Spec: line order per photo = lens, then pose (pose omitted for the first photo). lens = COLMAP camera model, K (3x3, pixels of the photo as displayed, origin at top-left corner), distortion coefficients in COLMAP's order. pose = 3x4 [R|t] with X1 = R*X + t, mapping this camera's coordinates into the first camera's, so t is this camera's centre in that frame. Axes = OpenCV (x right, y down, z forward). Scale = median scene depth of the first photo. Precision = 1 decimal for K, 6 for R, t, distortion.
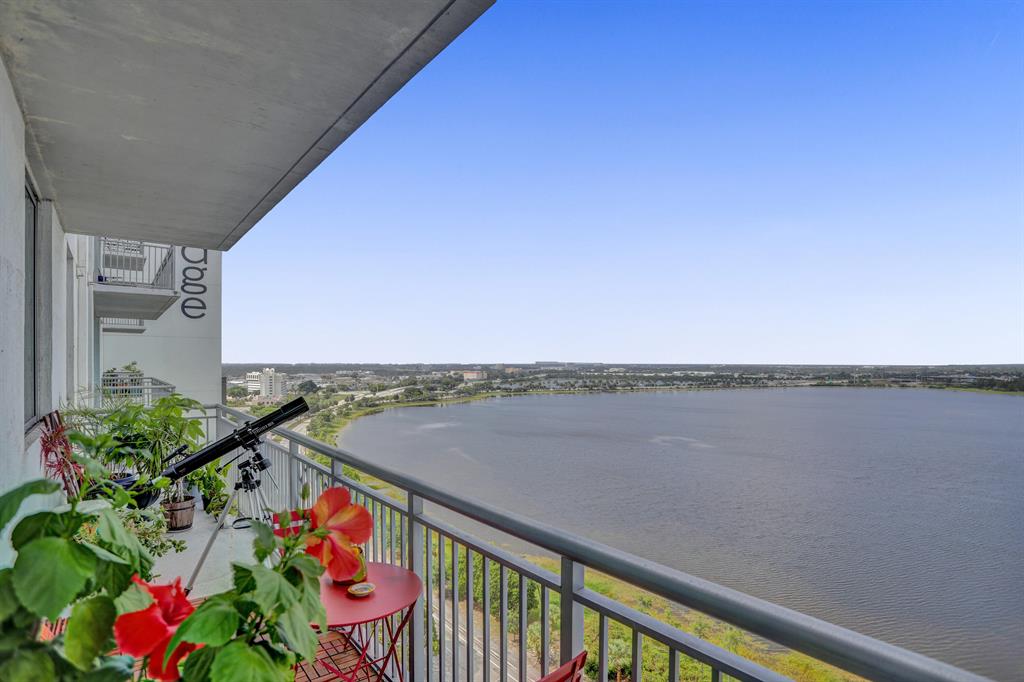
lens RADIAL K [[504.6, 0, 515.3], [0, 504.6, 362.8], [0, 0, 1]] dist [-0.018994, -0.000179]
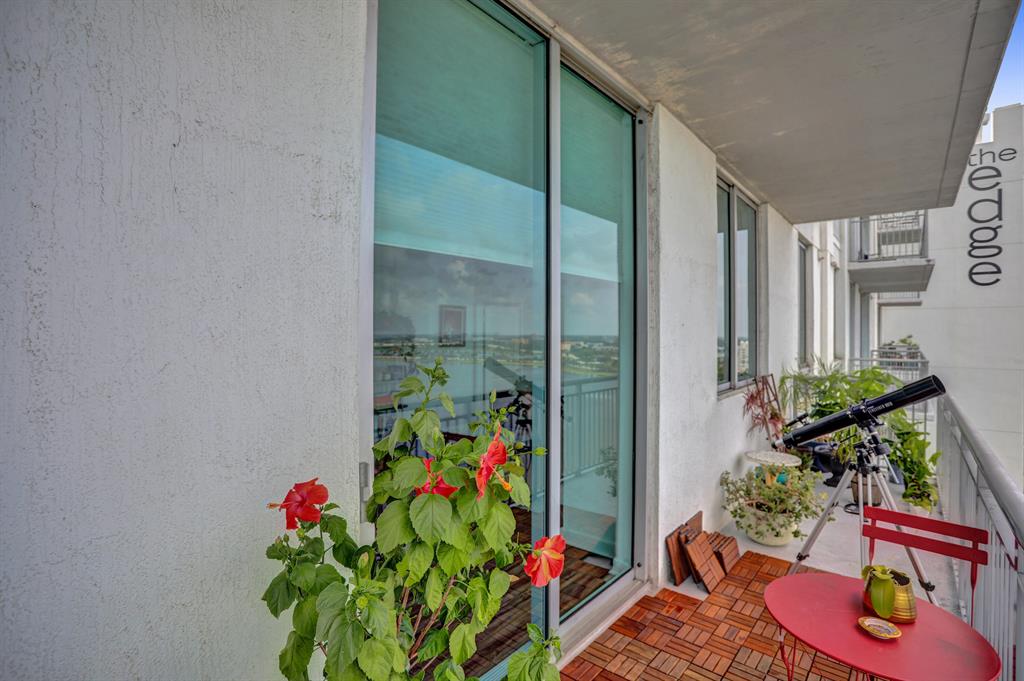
lens RADIAL K [[502.2, 0, 512.4], [0, 502.2, 334.4], [0, 0, 1]] dist [-0.074486, 0.033455]
pose [[0.183537, 0.000002, -0.983013, 0.211537], [-0.004536, 0.999989, -0.000845, 0.005640], [0.983002, 0.004614, 0.183535, 0.216720]]
